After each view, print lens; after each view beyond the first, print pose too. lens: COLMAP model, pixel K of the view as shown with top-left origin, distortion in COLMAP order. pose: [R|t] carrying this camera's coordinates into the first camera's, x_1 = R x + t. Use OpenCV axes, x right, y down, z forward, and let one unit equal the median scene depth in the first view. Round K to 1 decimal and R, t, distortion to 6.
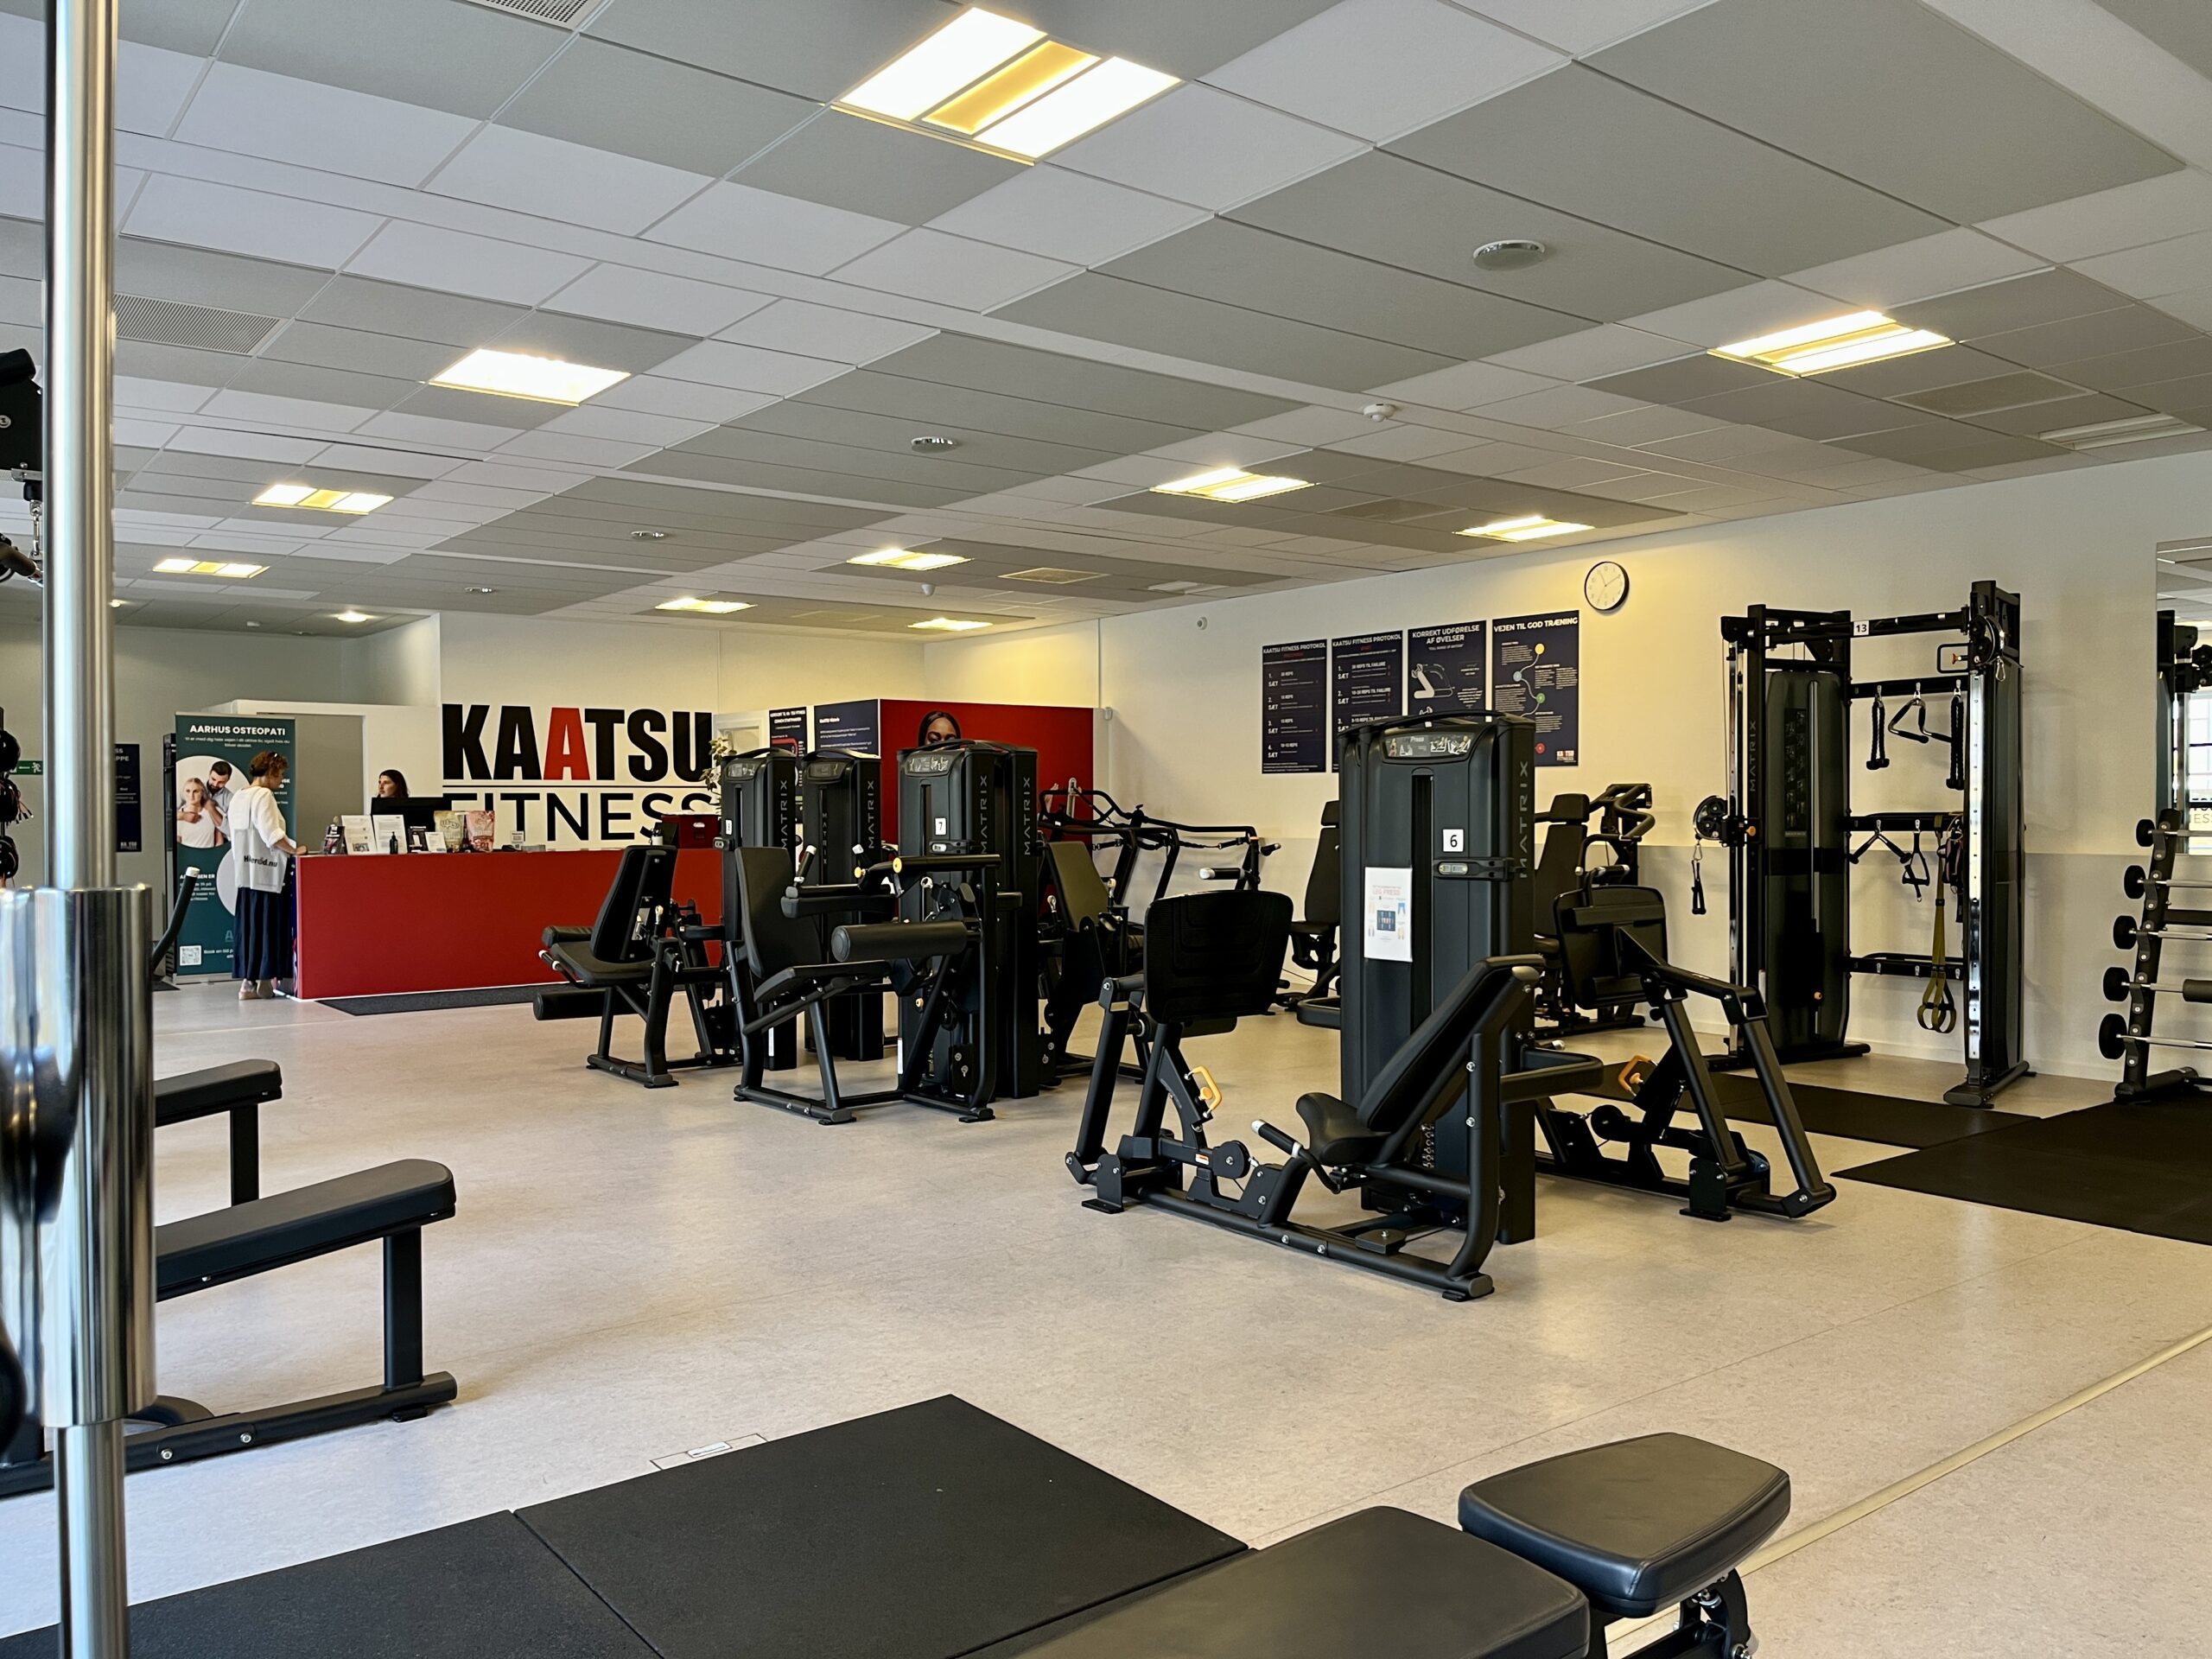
lens RADIAL K [[1718.8, 0, 1094.9], [0, 1718.8, 828.1], [0, 0, 1]] dist [0.067379, -0.004782]
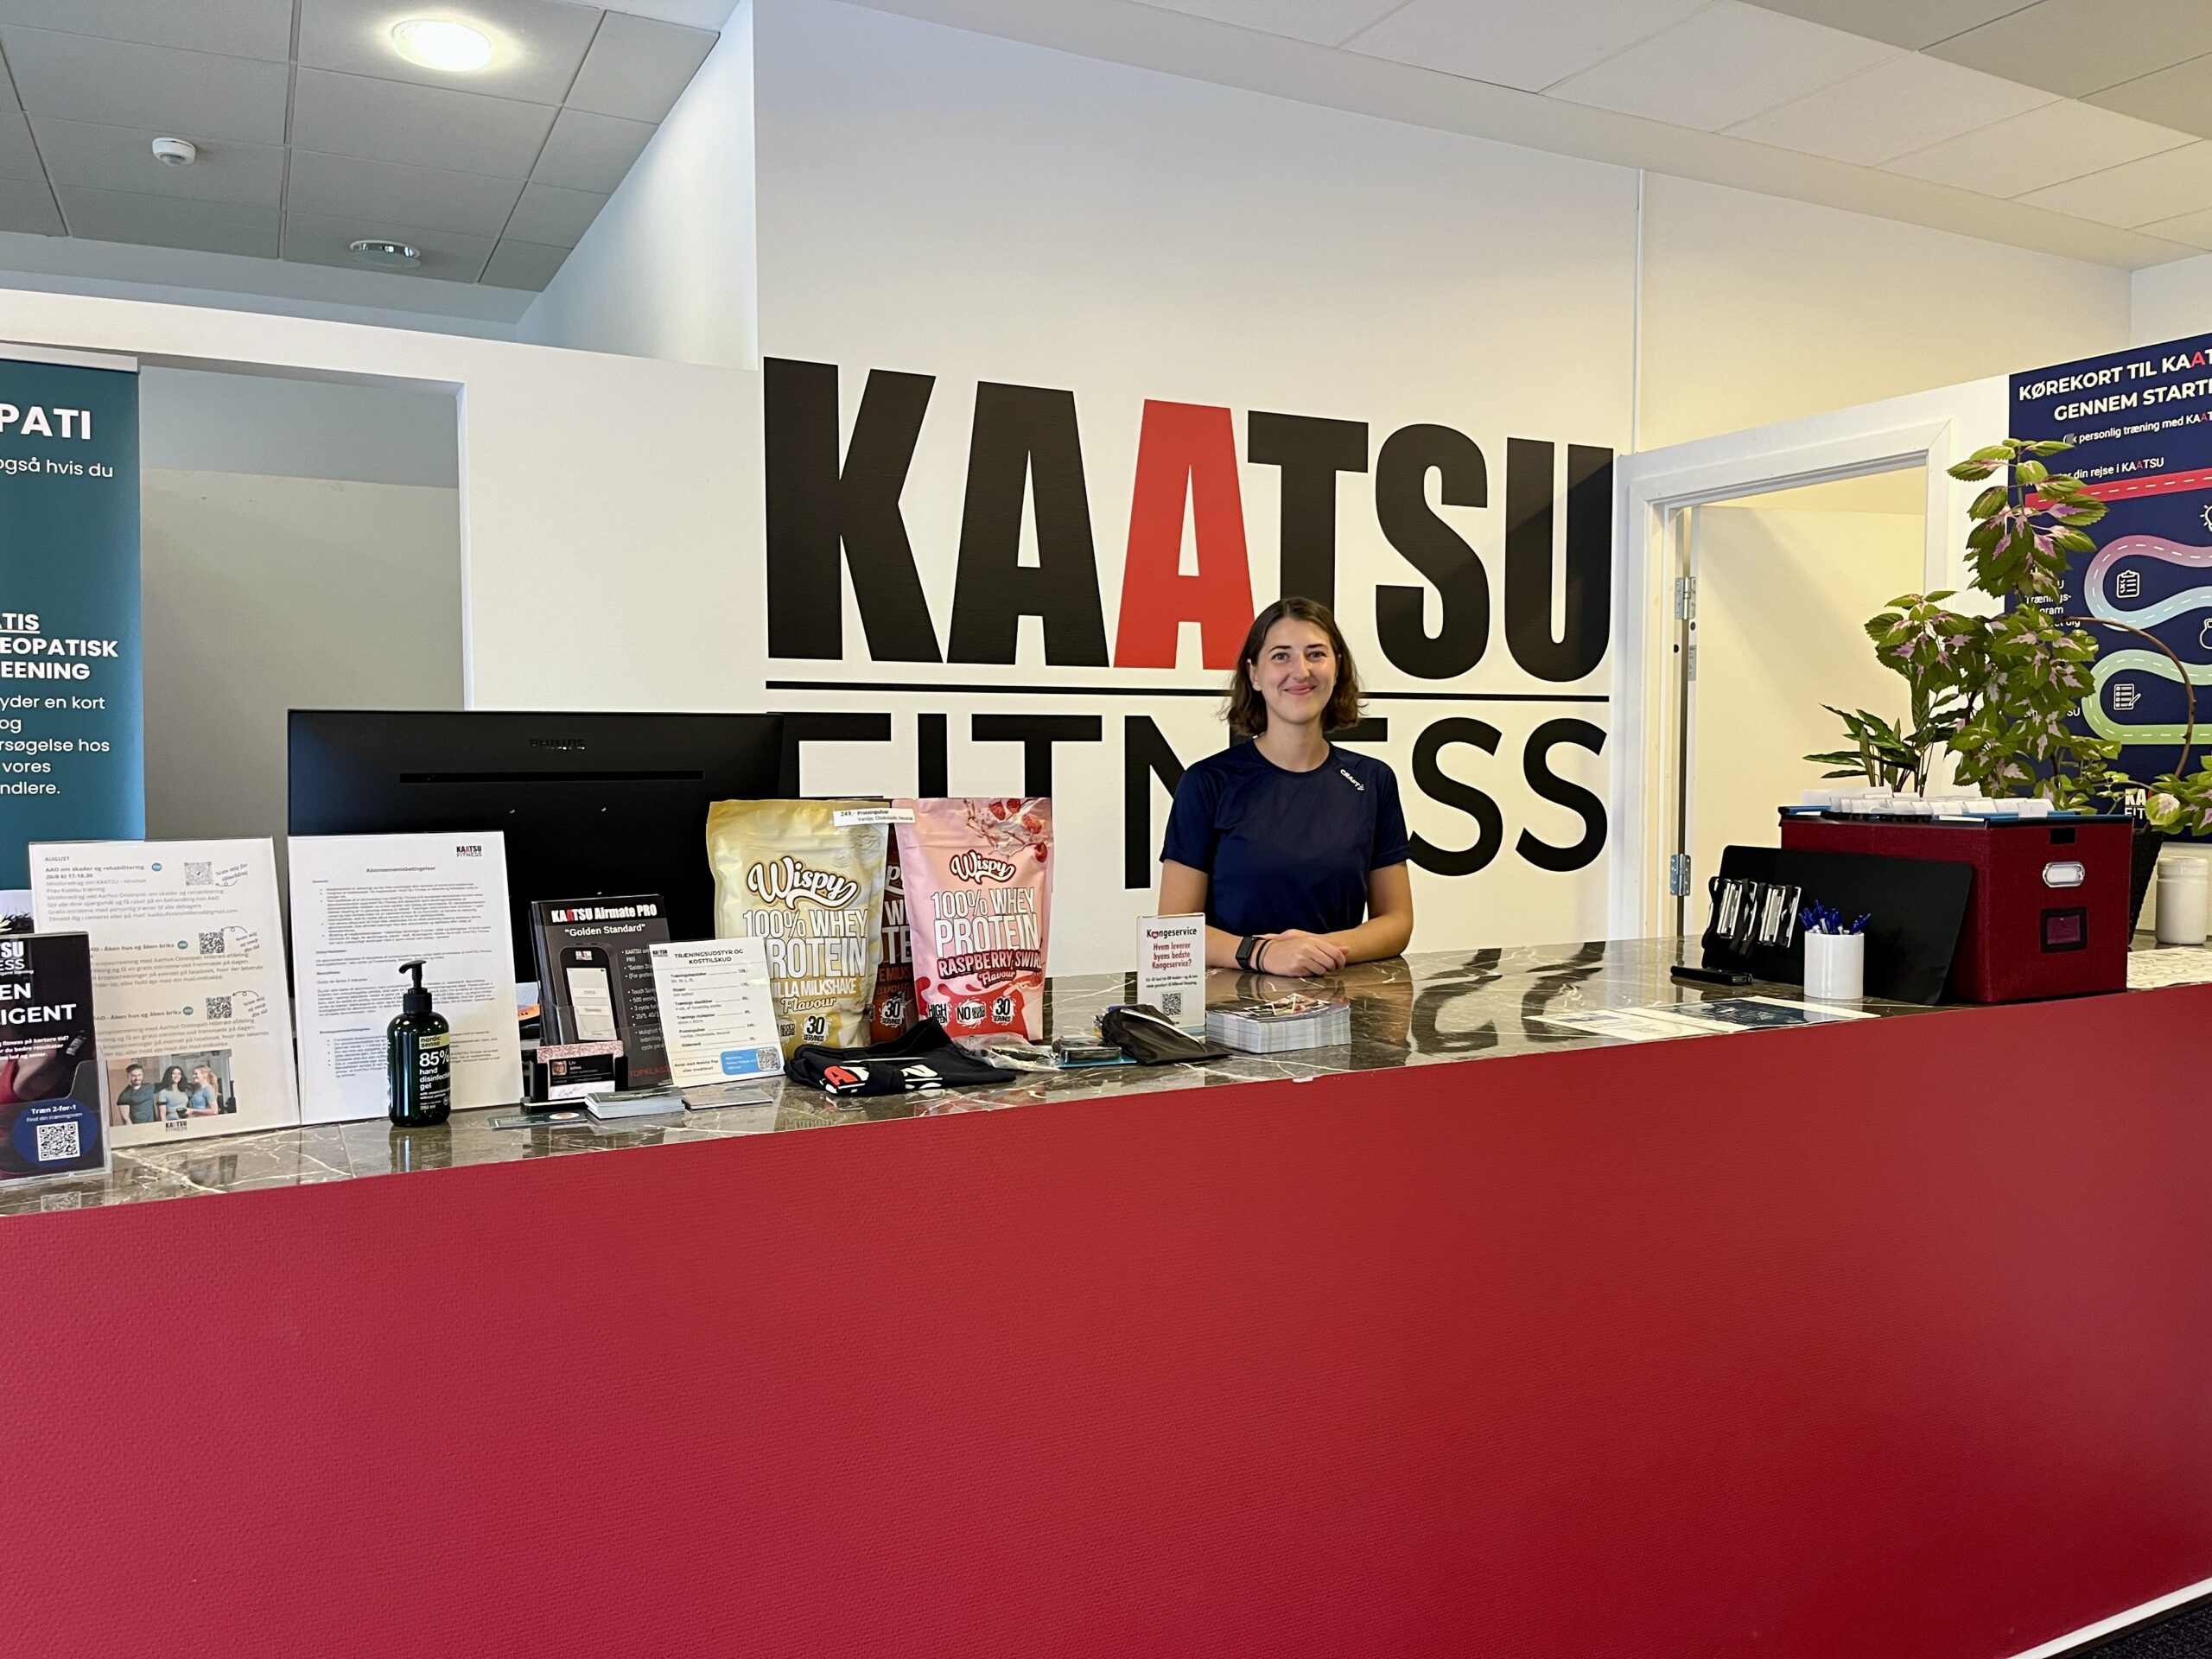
lens RADIAL K [[1718.8, 0, 1110.7], [0, 1718.8, 833.4], [0, 0, 1]] dist [0.067379, -0.004782]
pose [[0.986021, 0.009953, -0.166323, -0.276171], [-0.004436, 0.999429, 0.033509, -0.010793], [0.166562, -0.032303, 0.985502, 0.737658]]
